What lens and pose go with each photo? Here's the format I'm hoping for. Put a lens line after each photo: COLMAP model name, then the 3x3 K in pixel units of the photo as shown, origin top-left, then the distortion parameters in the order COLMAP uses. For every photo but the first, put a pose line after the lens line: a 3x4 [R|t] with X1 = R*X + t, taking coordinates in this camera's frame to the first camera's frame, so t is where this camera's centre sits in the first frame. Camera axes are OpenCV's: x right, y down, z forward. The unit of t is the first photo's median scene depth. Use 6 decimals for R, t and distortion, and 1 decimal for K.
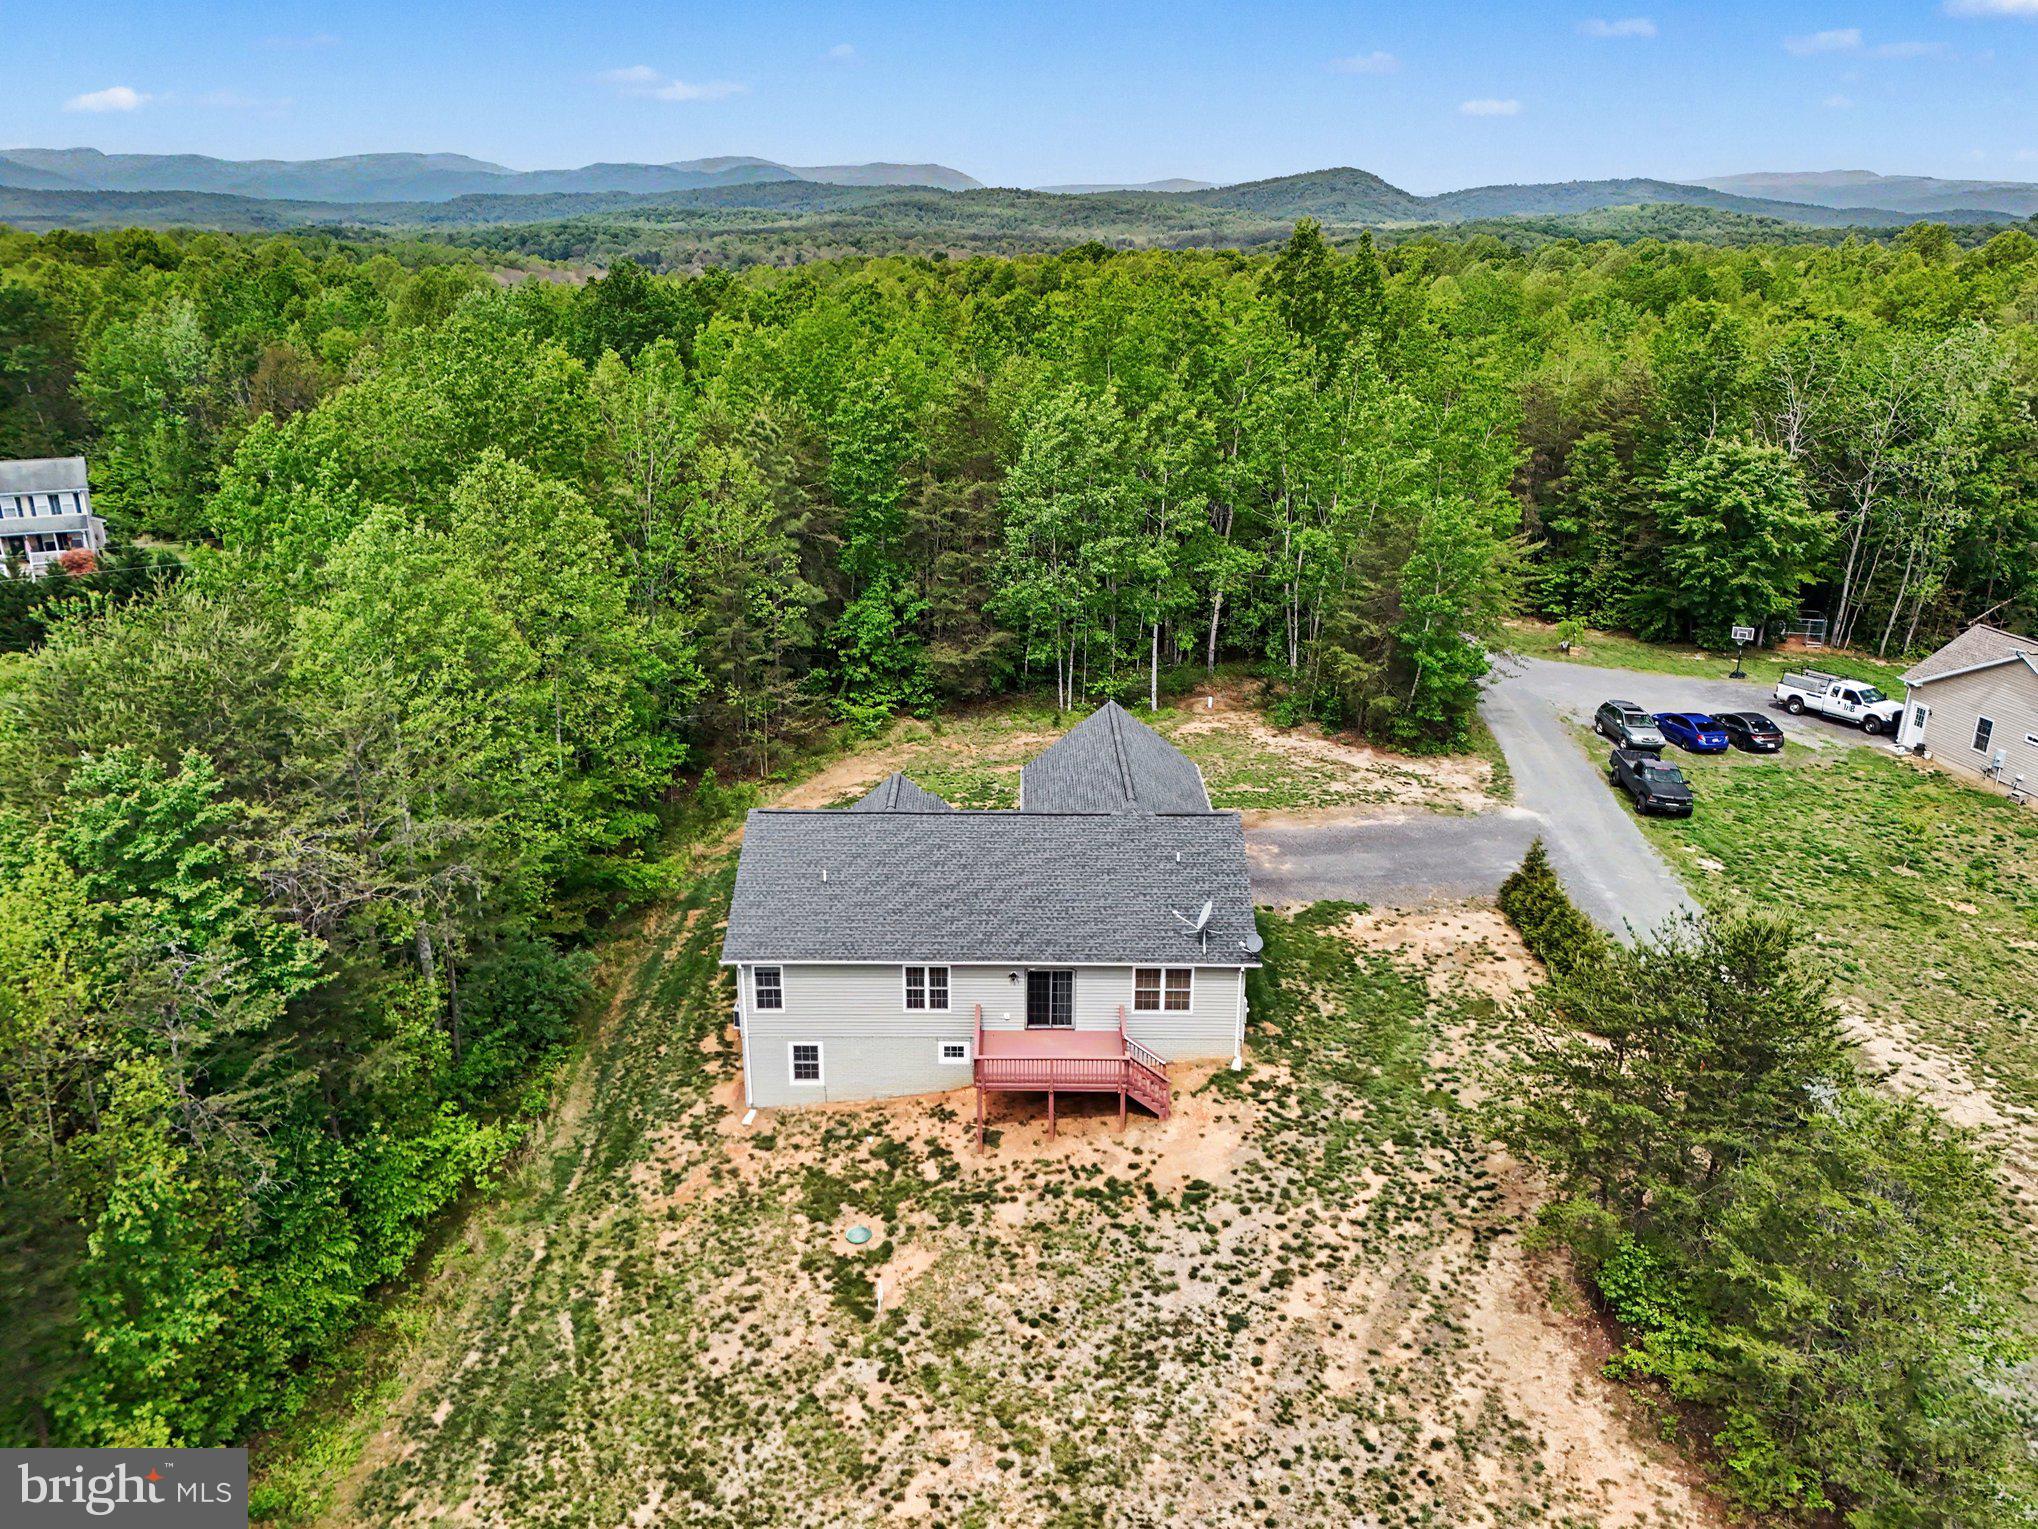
lens RADIAL K [[1492.7, 0, 1021.0], [0, 1492.7, 767.3], [0, 0, 1]] dist [0.068645, -0.058378]
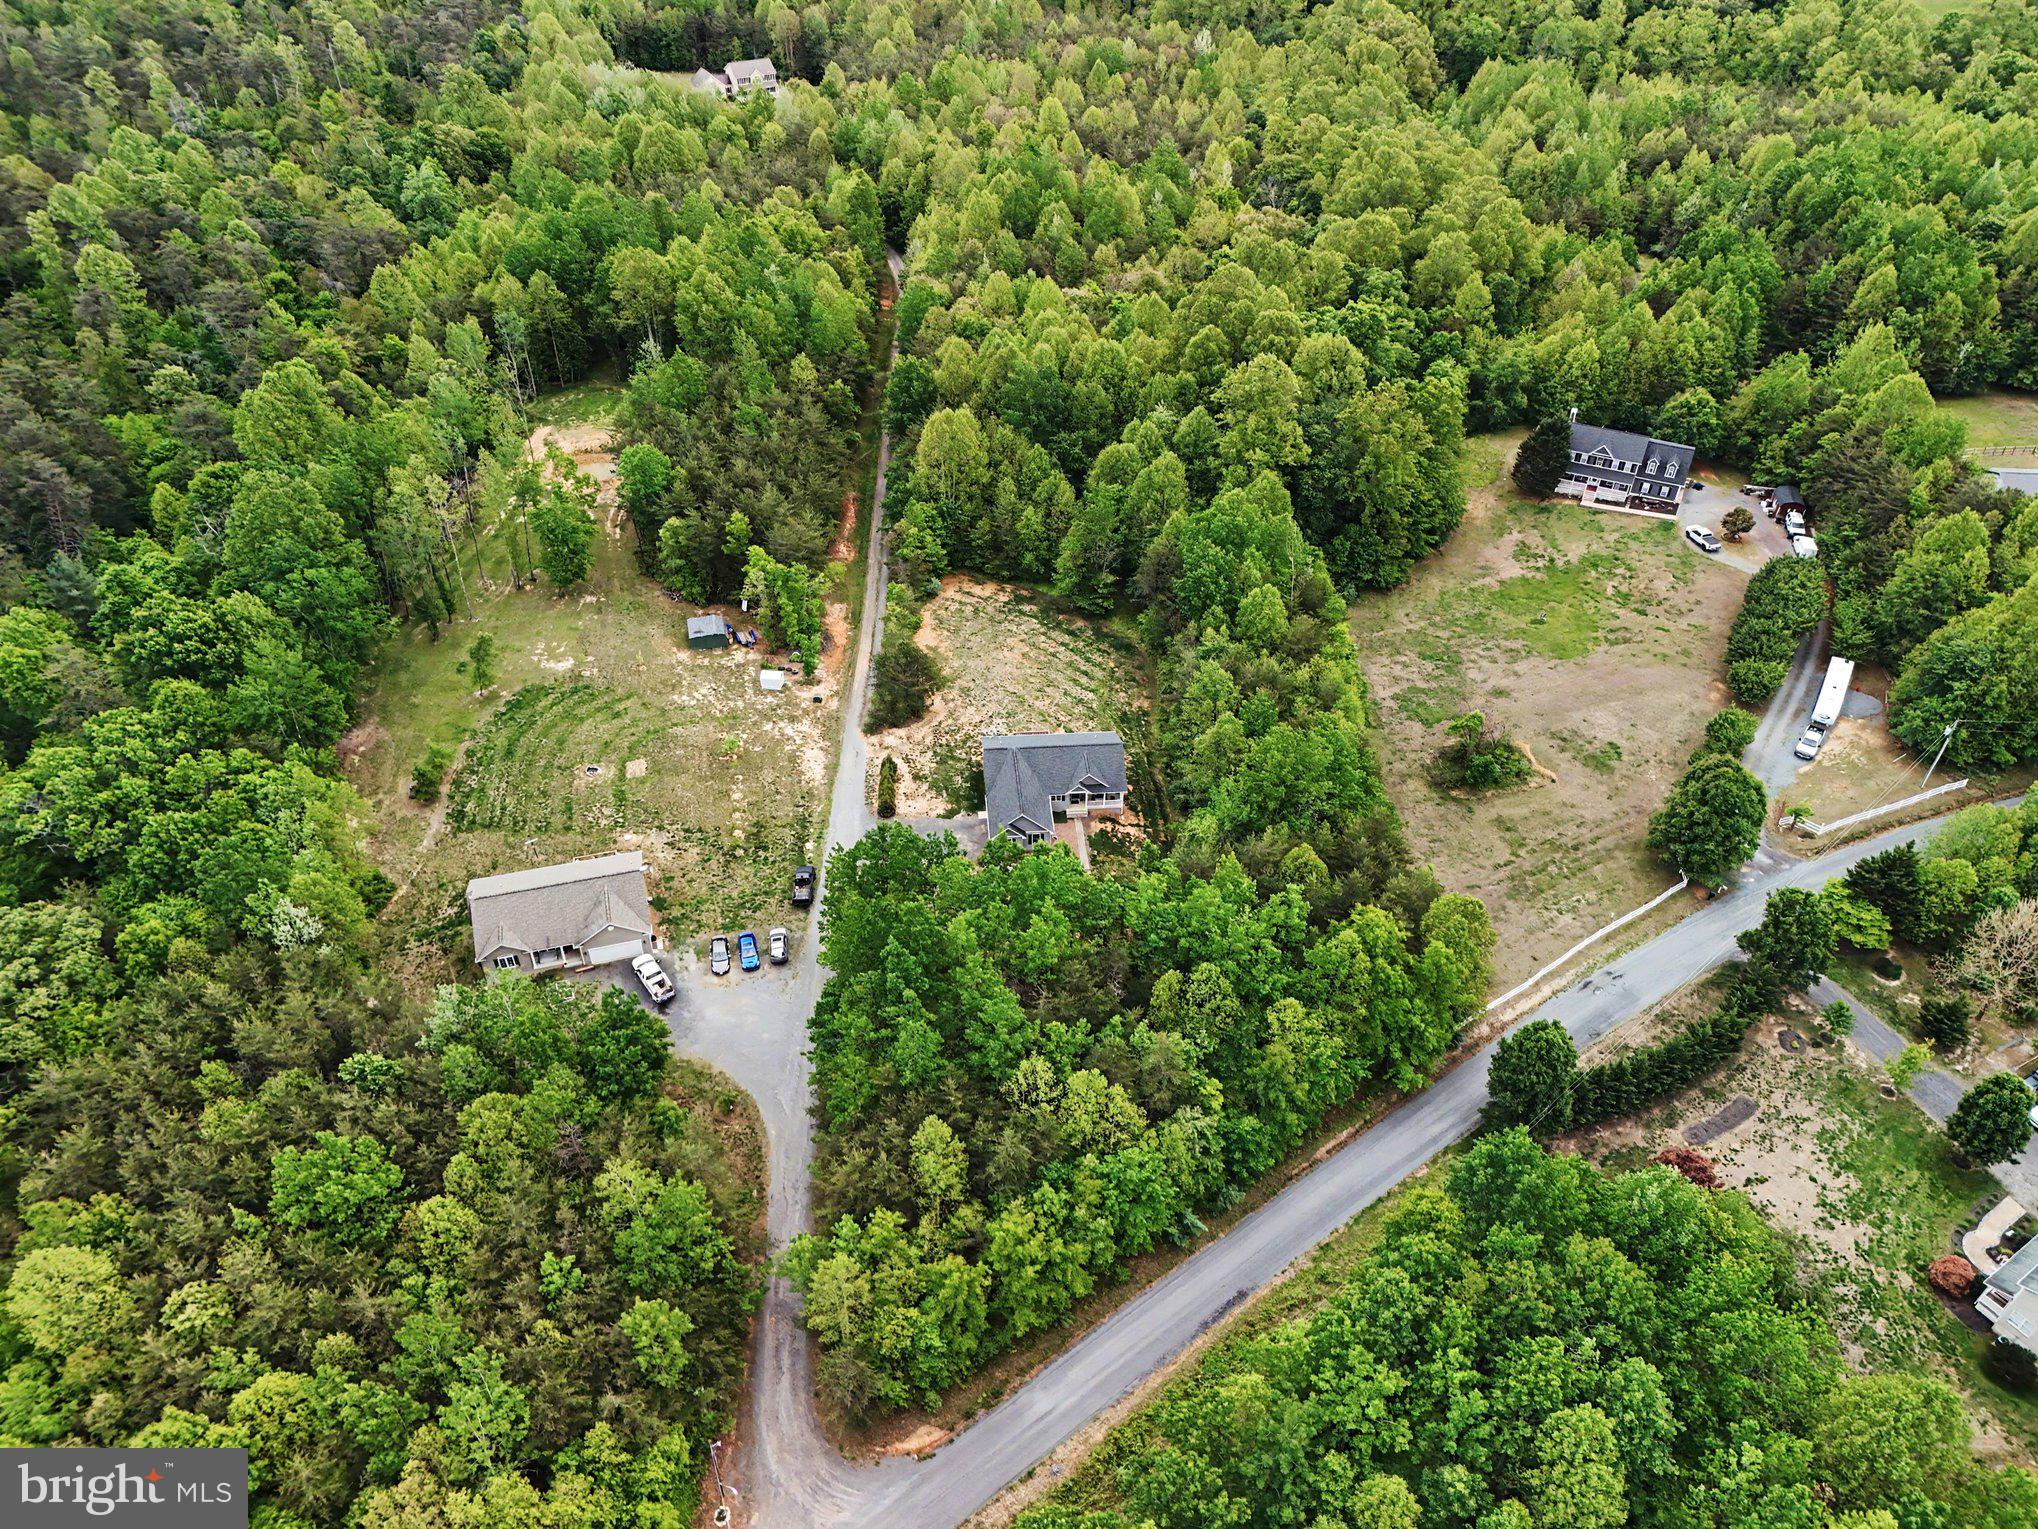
lens RADIAL K [[1492.7, 0, 1021.0], [0, 1492.7, 767.3], [0, 0, 1]] dist [0.068645, -0.058378]
pose [[-0.996639, 0.037719, -0.072724, 0.348409], [-0.043511, 0.508445, 0.859995, -3.269834], [0.069414, 0.860268, -0.505095, 3.105132]]
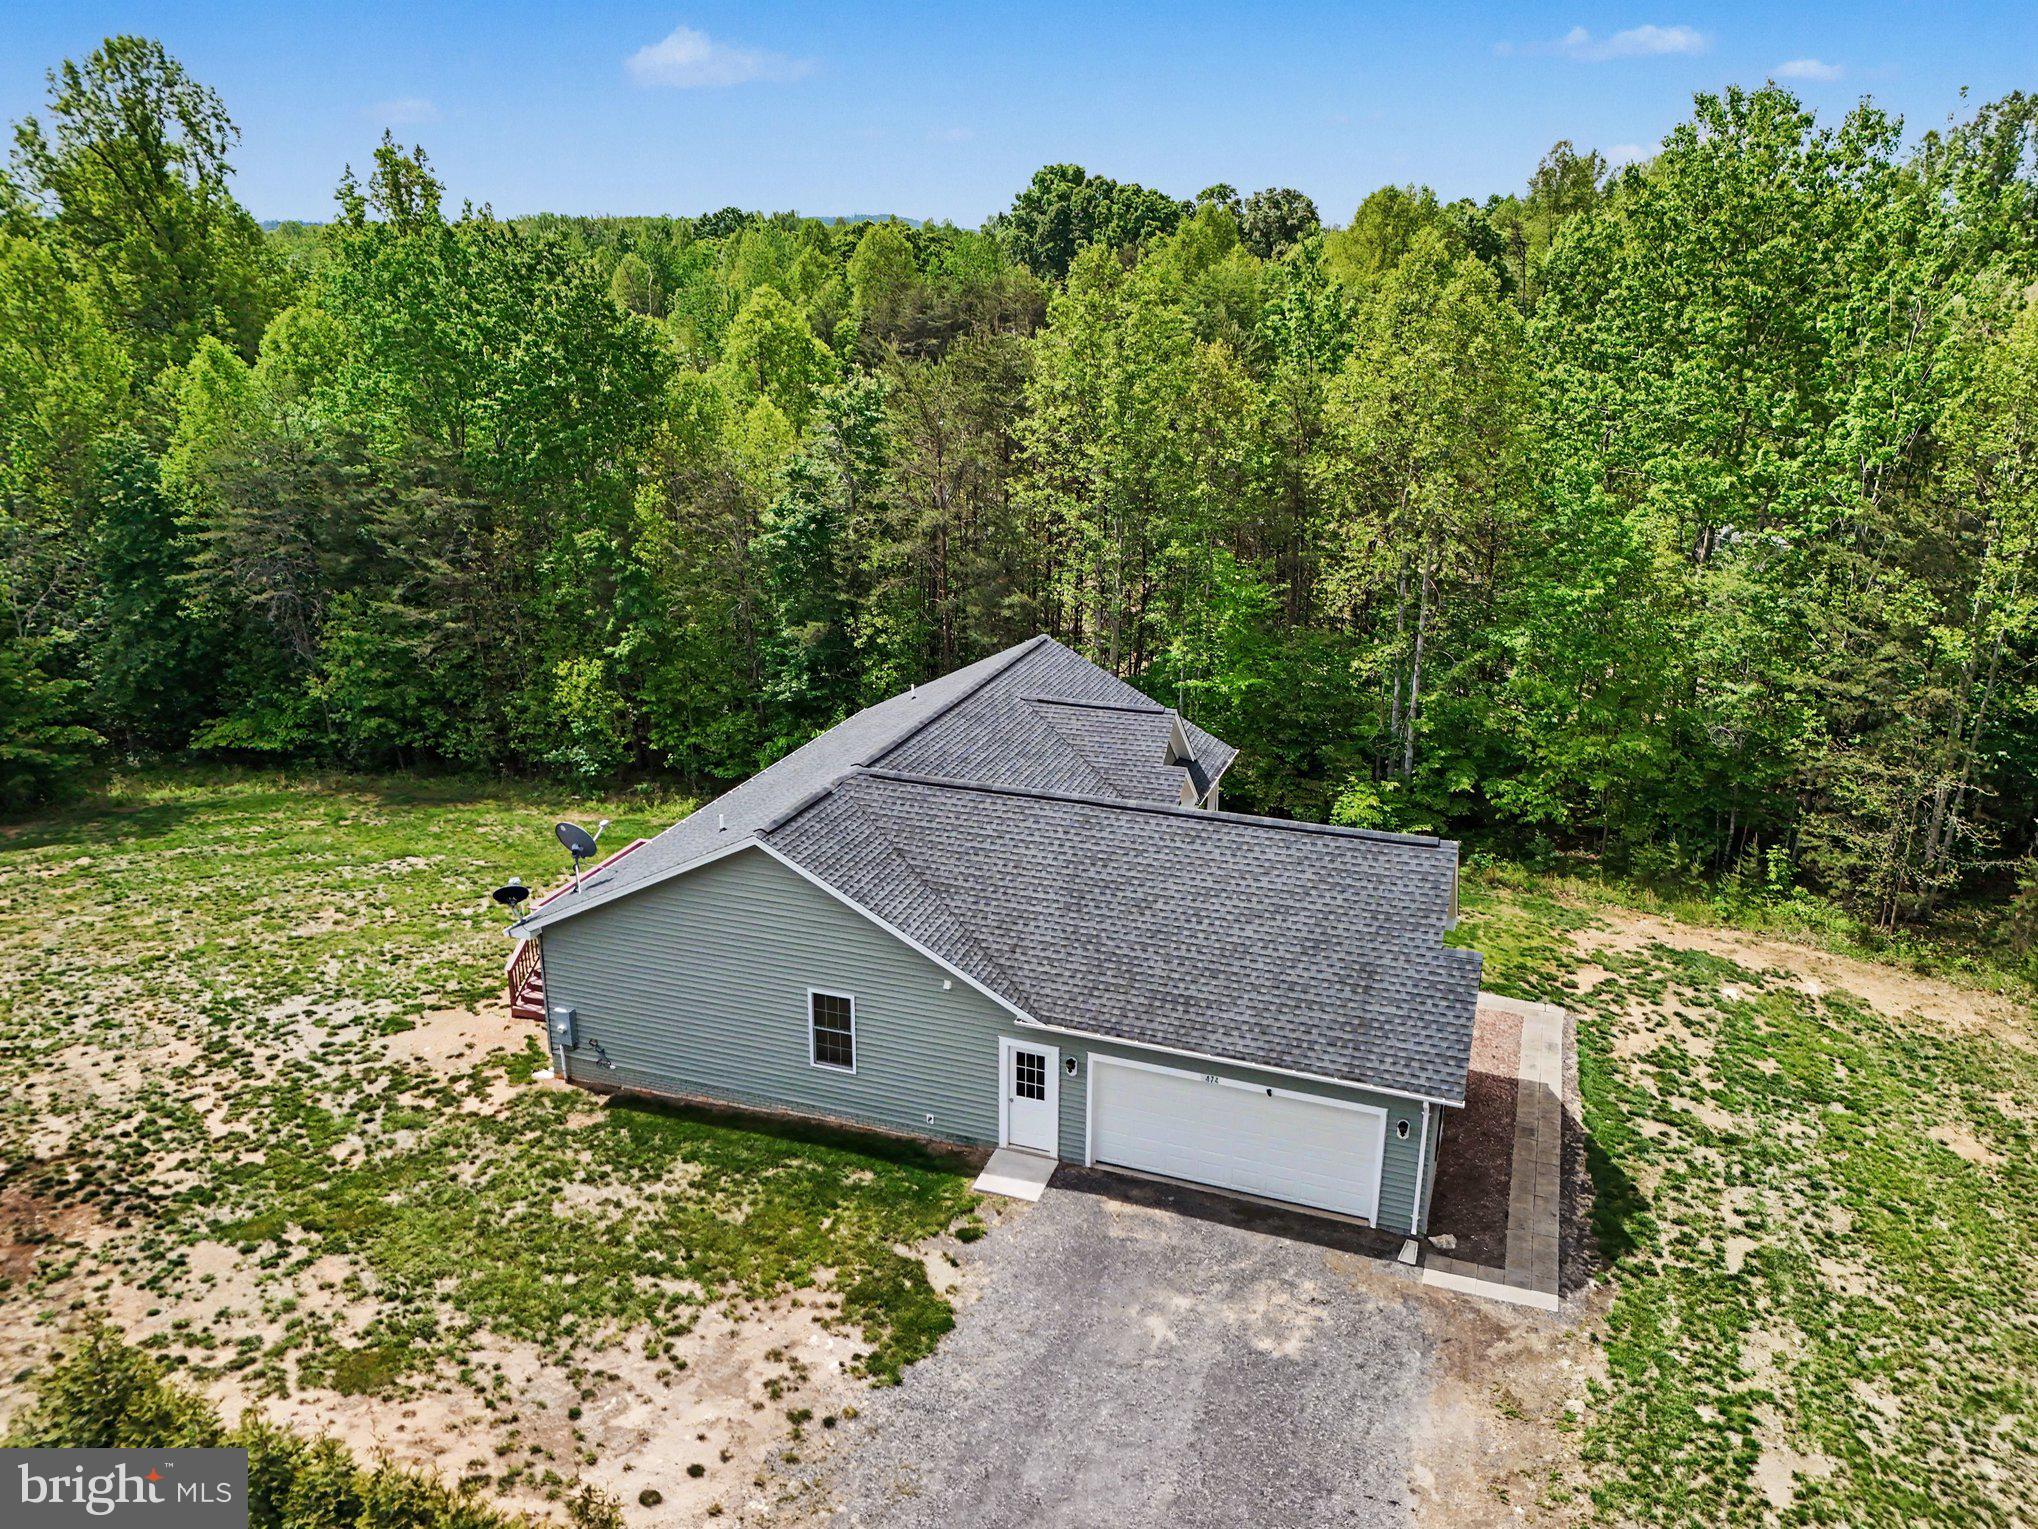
lens RADIAL K [[1490.7, 0, 1016.9], [0, 1490.7, 800.1], [0, 0, 1]] dist [0.051807, -0.036626]
pose [[-0.335060, 0.316741, -0.887361, 0.648734], [-0.324252, 0.845508, 0.424236, -0.265040], [0.884644, 0.429874, -0.180592, 1.299225]]
